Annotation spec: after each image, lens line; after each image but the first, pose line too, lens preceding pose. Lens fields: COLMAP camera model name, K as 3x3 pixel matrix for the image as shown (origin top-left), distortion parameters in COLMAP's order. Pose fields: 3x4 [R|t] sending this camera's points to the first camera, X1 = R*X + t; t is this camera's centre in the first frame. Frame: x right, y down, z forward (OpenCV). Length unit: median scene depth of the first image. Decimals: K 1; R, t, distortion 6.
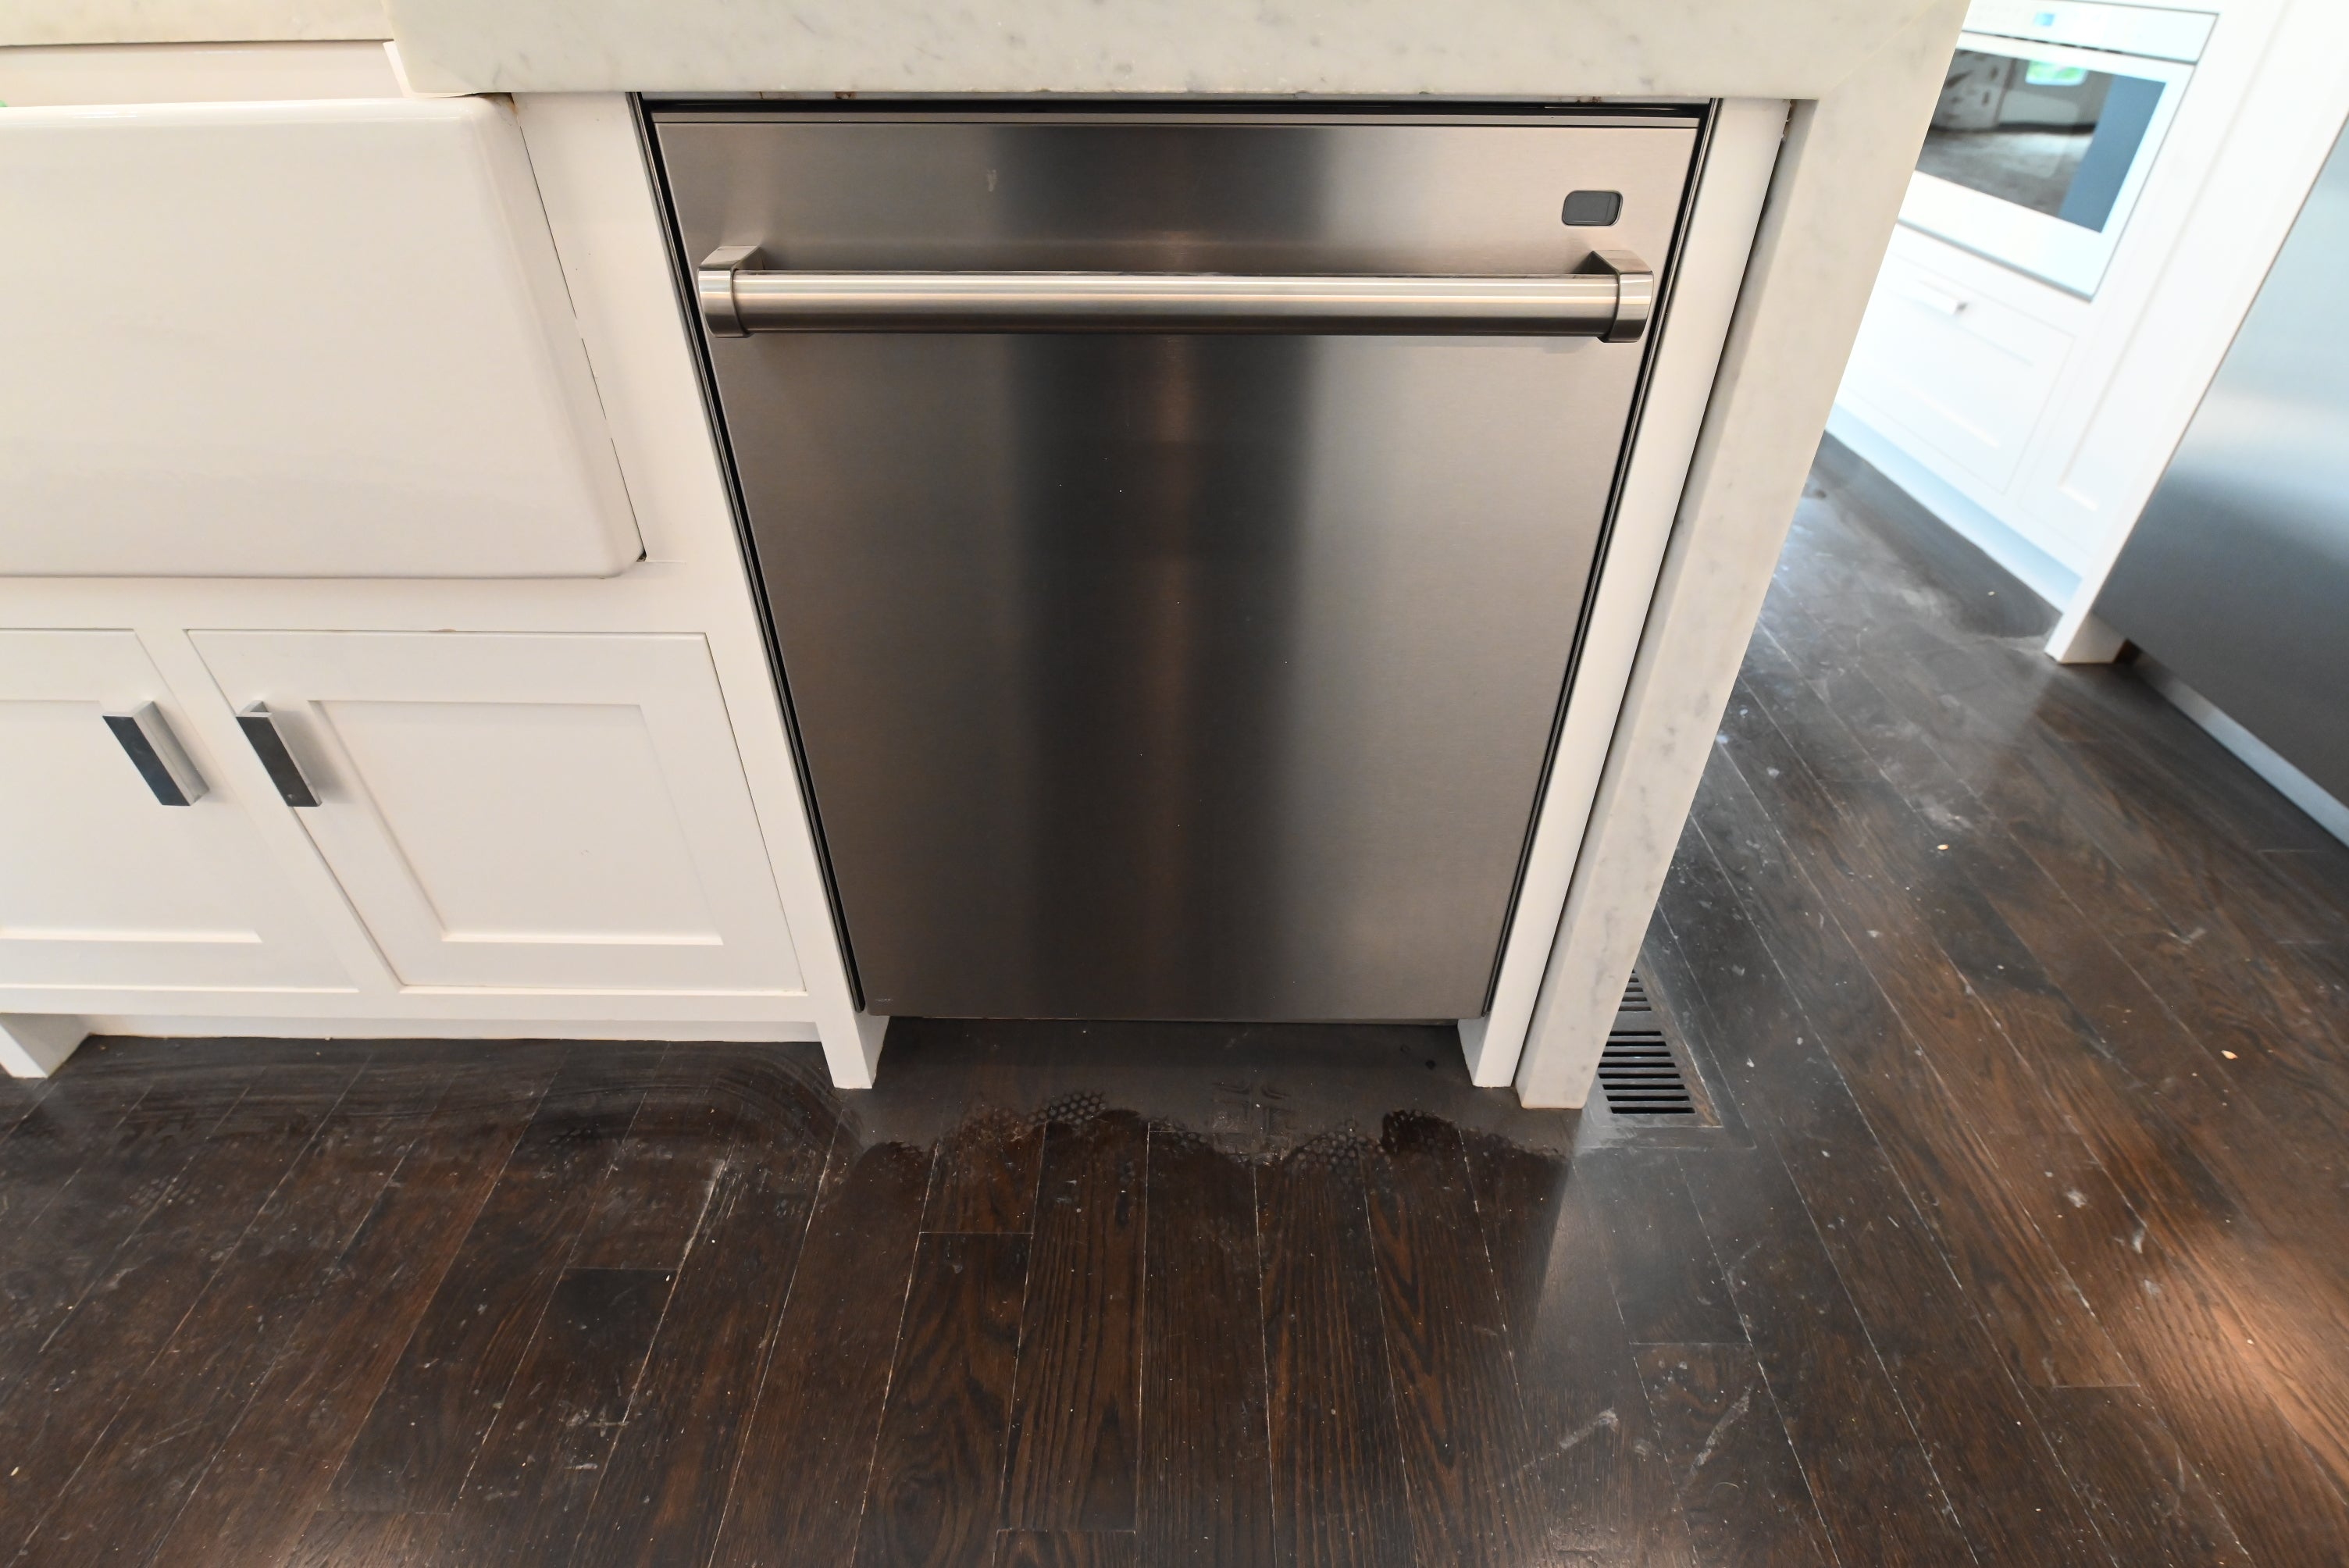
lens RADIAL K [[1159.2, 0, 1196.3], [0, 1159.2, 729.6], [0, 0, 1]] dist [-0.000534, -0.006440]
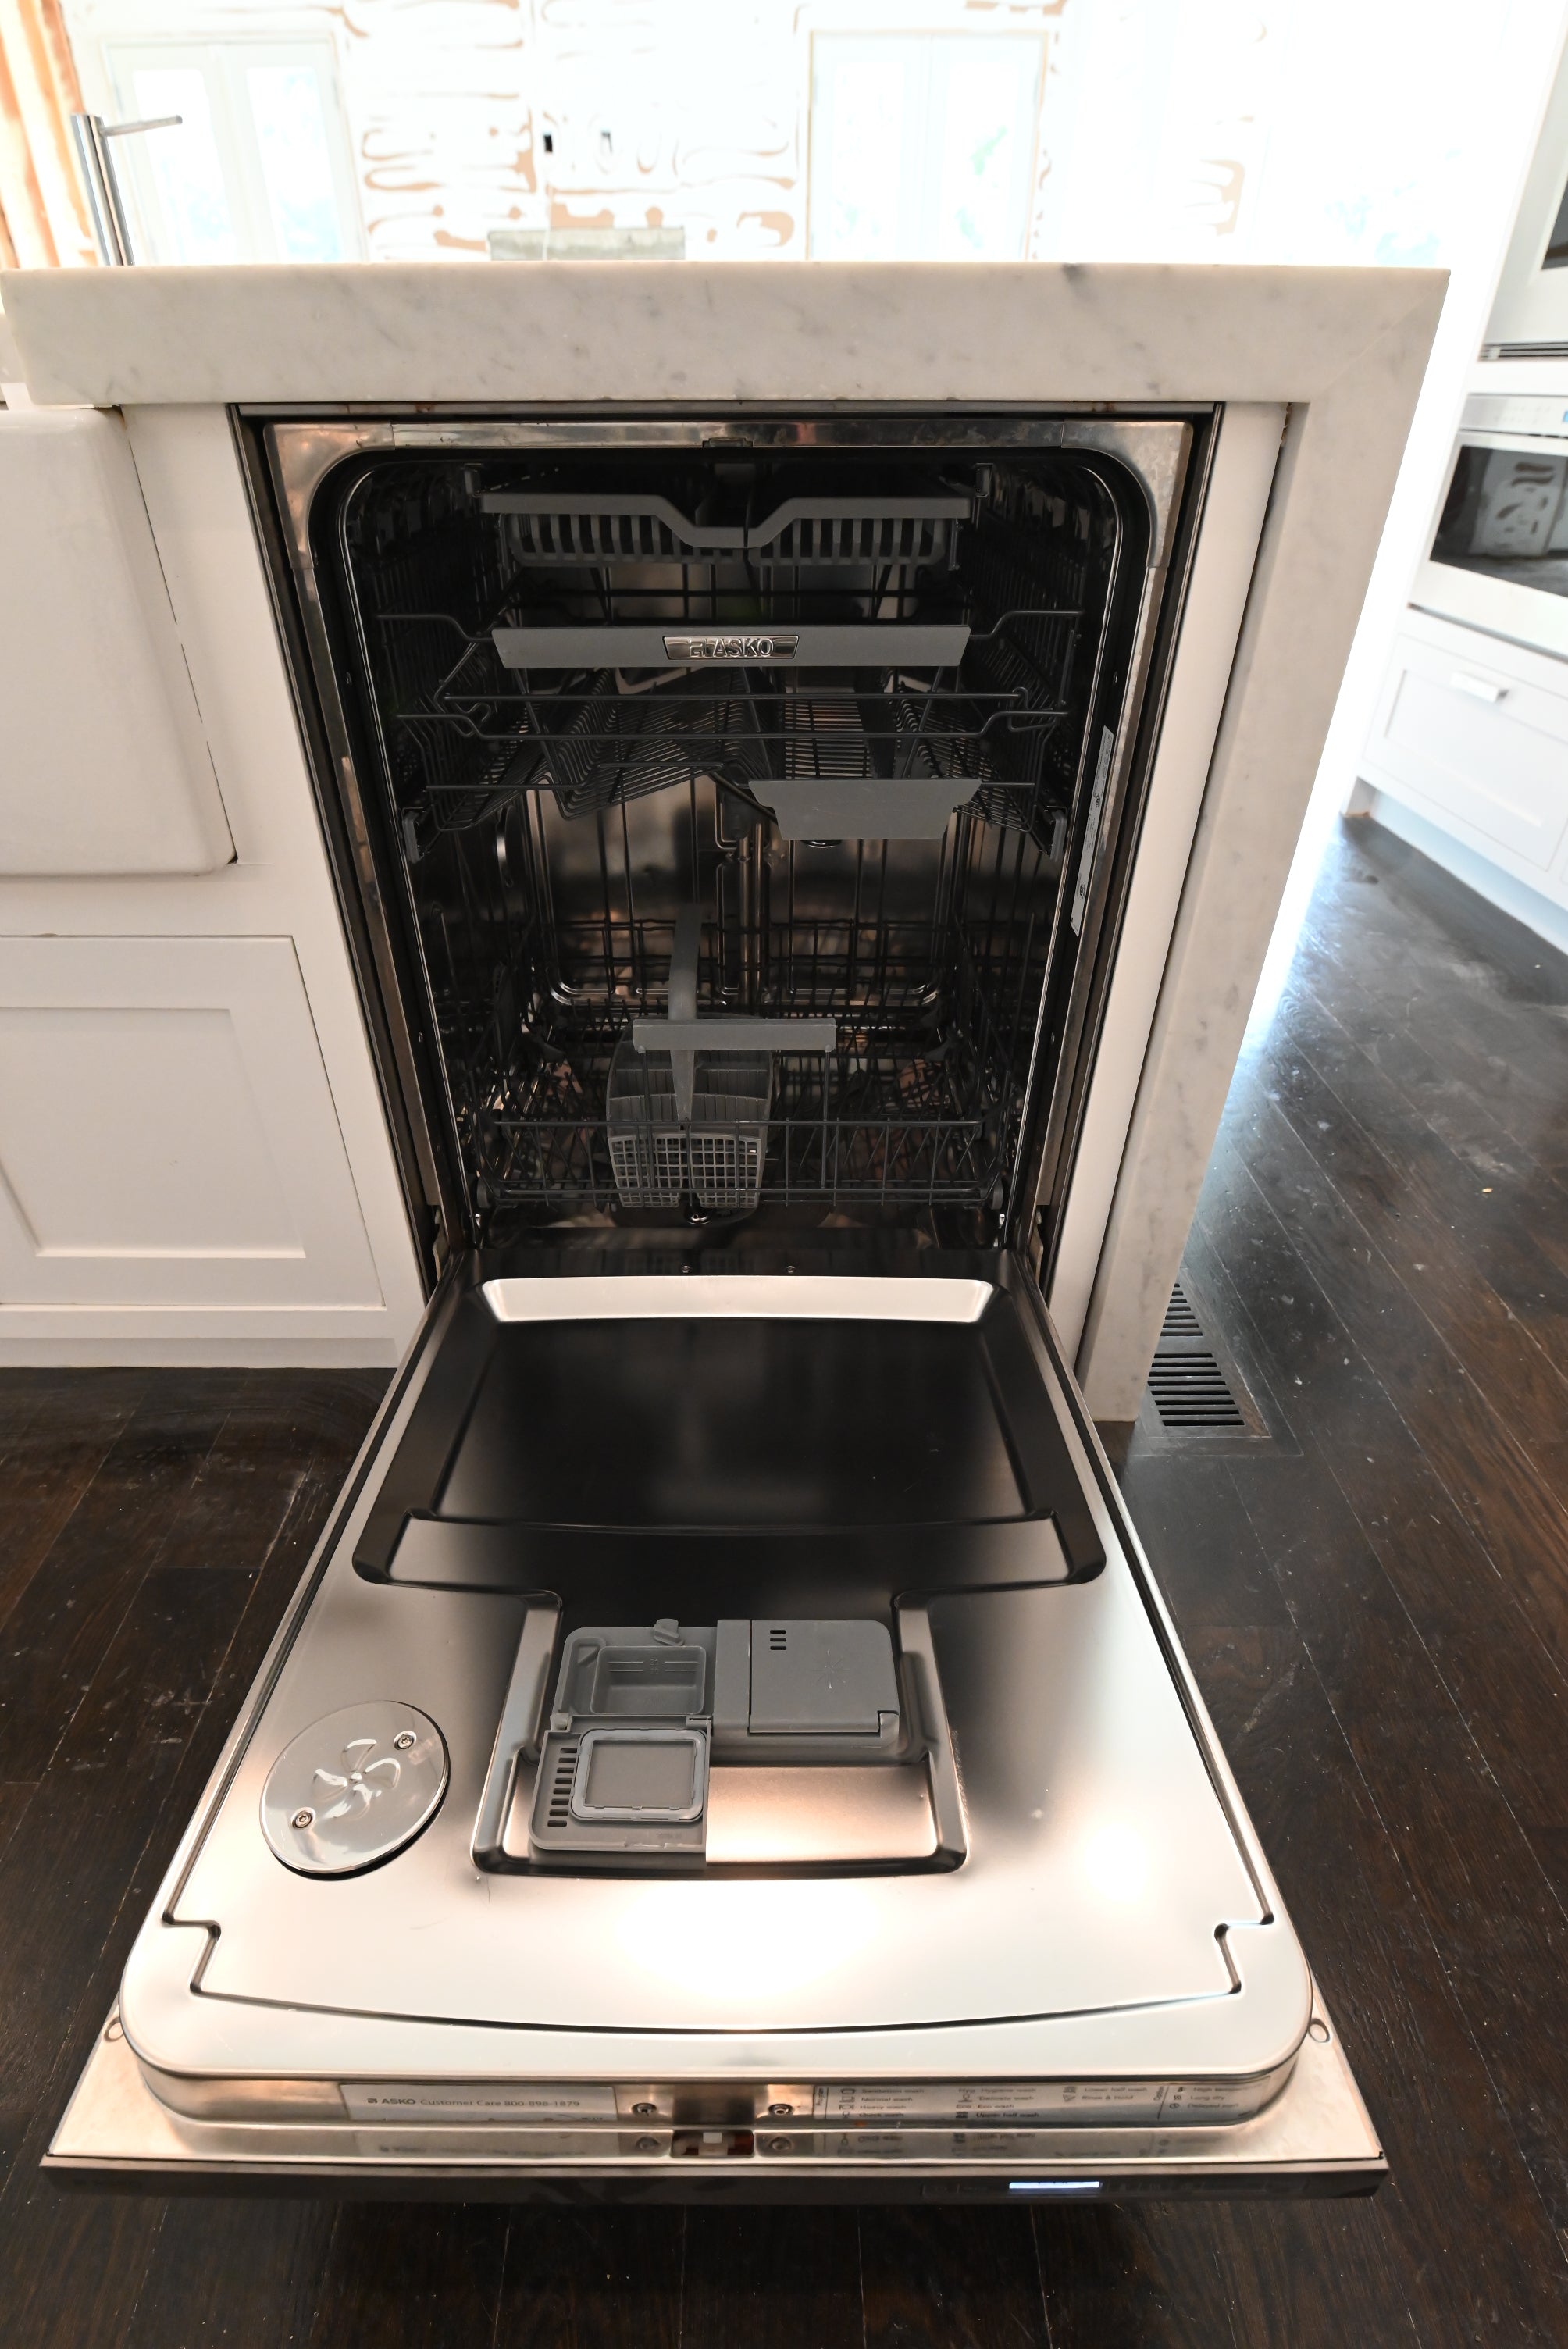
lens RADIAL K [[1159.2, 0, 773.6], [0, 1159.2, 1127.5], [0, 0, 1]] dist [-0.000534, -0.006440]
pose [[0.999974, -0.007269, 0.000095, 0.013014], [0.007268, 0.999440, -0.032658, 0.102125], [0.000142, 0.032657, 0.999467, -0.044228]]
